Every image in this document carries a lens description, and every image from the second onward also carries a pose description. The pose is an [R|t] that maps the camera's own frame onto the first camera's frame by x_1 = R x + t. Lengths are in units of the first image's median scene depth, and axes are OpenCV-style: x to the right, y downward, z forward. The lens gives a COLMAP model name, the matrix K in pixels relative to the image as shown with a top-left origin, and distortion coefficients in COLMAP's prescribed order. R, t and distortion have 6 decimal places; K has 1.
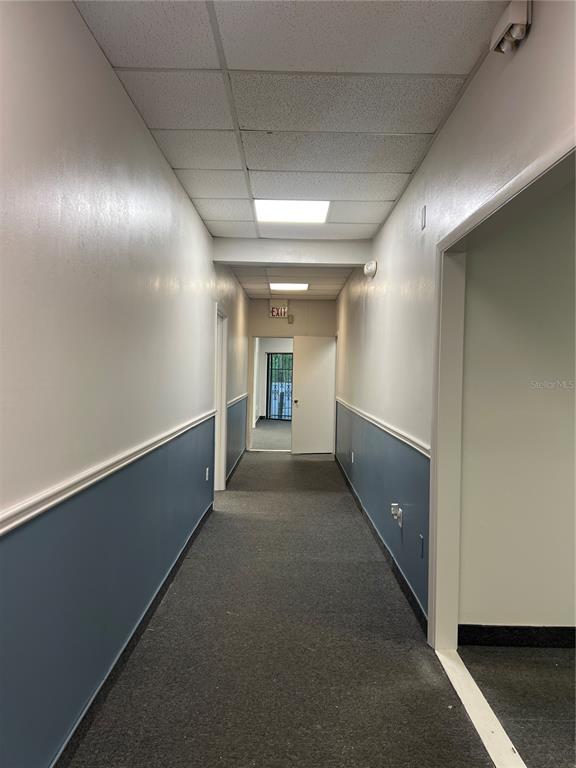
lens RADIAL K [[576.9, 0, 287.3], [0, 576.9, 383.6], [0, 0, 1]] dist [0.010436, 0.002842]
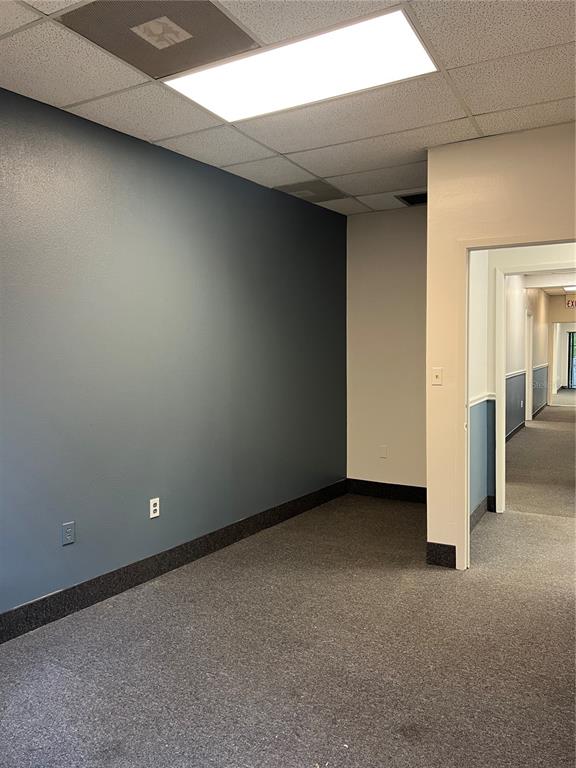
lens RADIAL K [[576.9, 0, 286.9], [0, 576.9, 383.5], [0, 0, 1]] dist [0.010436, 0.002842]
pose [[0.877370, 0.000799, -0.479813, 0.056464], [0.014836, 0.999475, 0.028793, 0.018516], [0.479584, -0.032381, 0.876898, -0.626794]]
